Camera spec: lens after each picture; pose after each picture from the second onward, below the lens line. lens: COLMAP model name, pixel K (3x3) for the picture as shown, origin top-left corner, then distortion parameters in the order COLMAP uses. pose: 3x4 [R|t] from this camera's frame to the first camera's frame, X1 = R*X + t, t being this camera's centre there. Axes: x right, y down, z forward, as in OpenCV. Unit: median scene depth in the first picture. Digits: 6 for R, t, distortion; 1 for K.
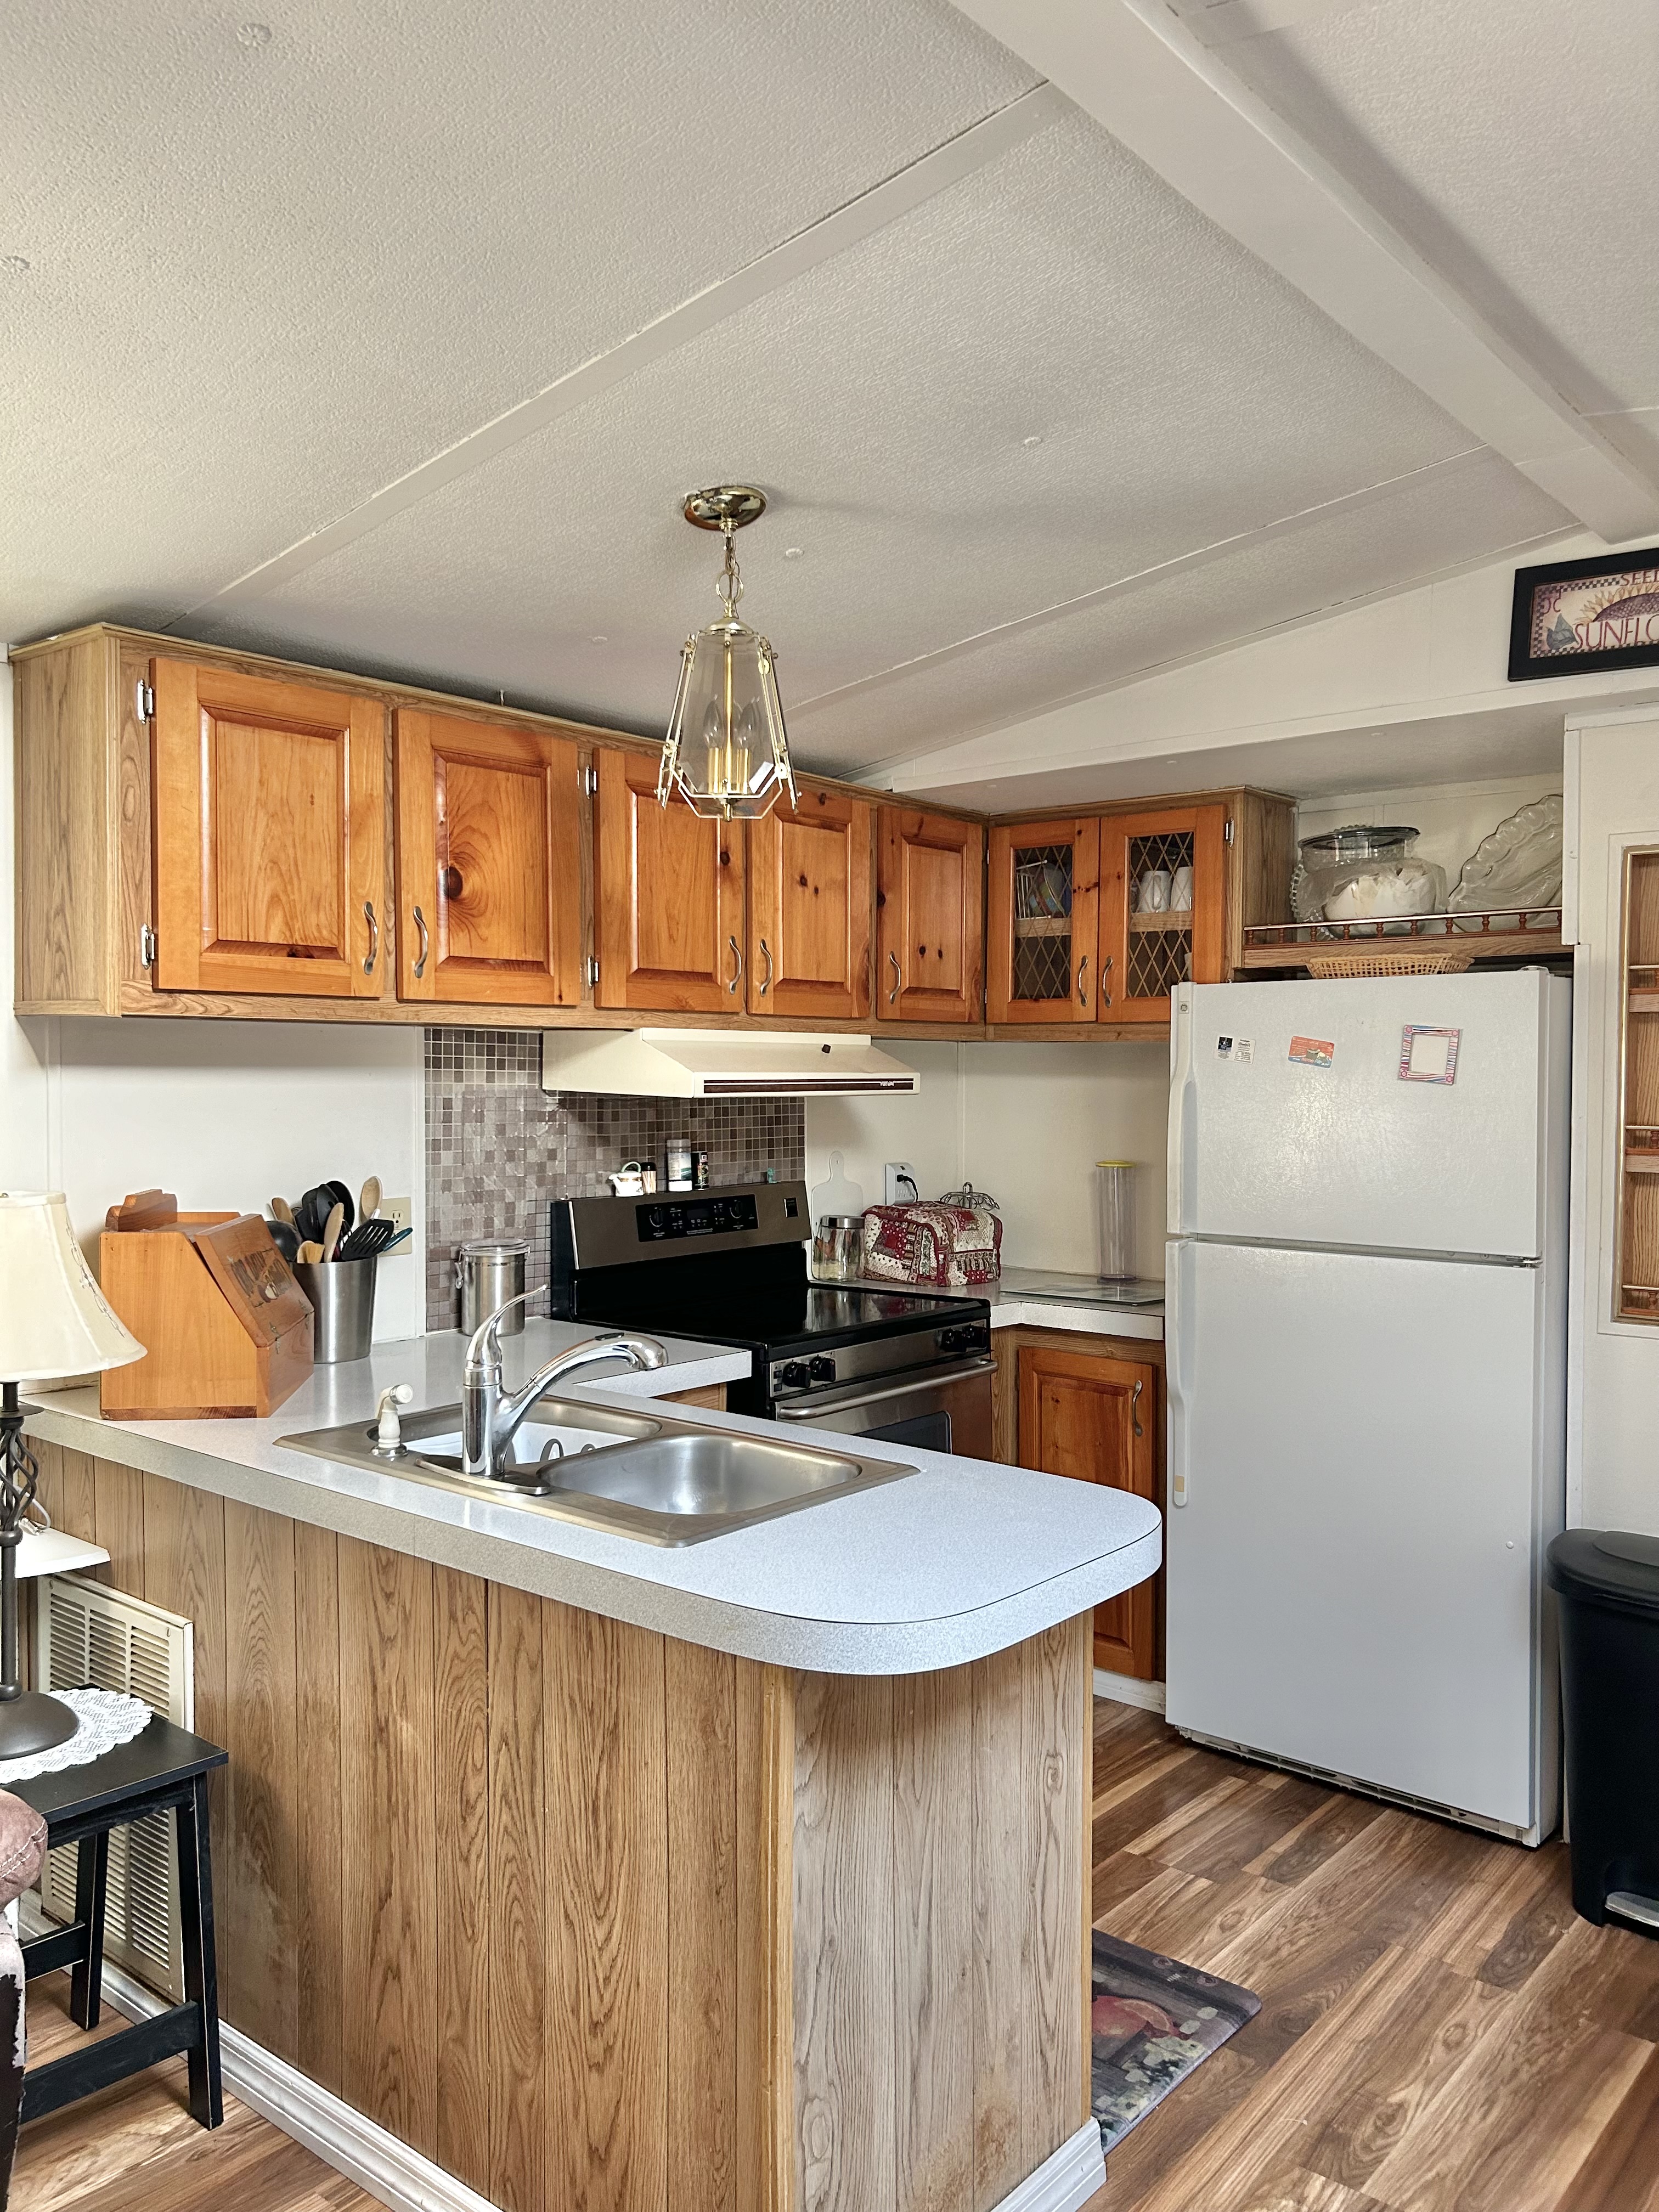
lens RADIAL K [[1666.7, 0, 841.7], [0, 1666.7, 1106.5], [0, 0, 1]] dist [0.030556, -0.015531]
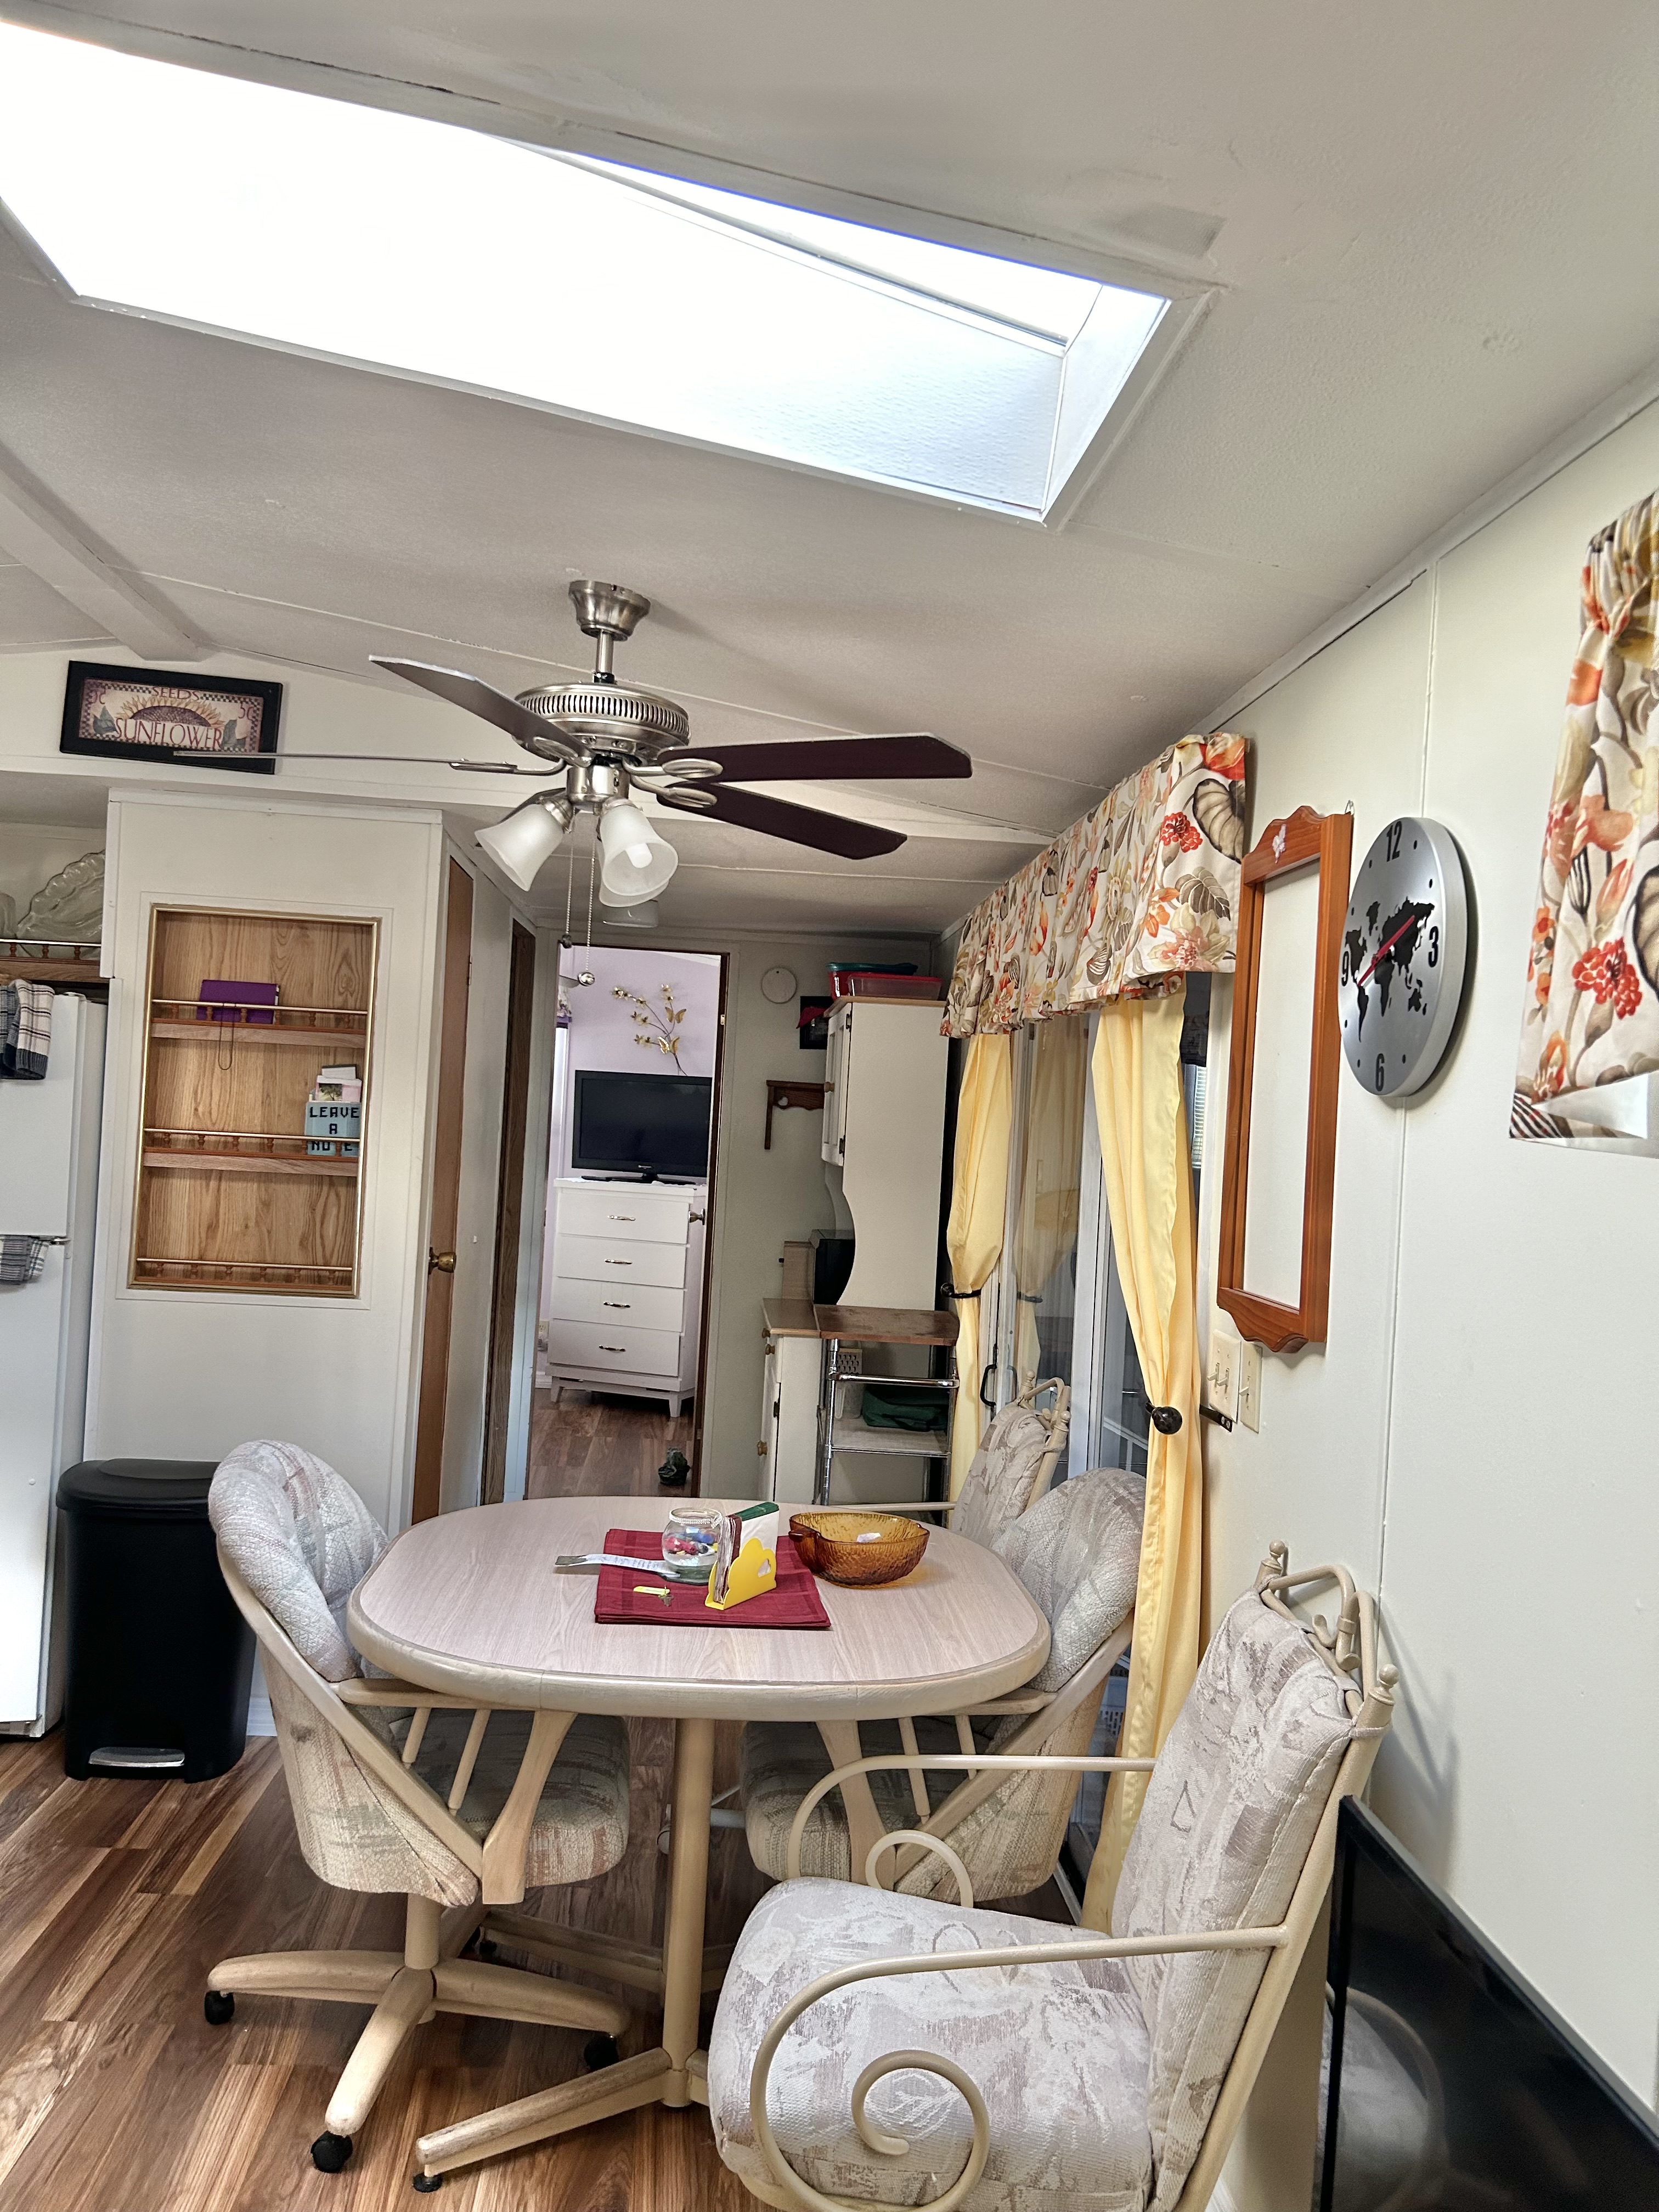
lens RADIAL K [[1666.7, 0, 821.3], [0, 1666.7, 1107.9], [0, 0, 1]] dist [0.030556, -0.015531]
pose [[0.725491, 0.039084, 0.687121, -0.018682], [-0.032351, 0.999219, -0.022679, 0.008184], [-0.687471, -0.005775, 0.726189, -0.238802]]
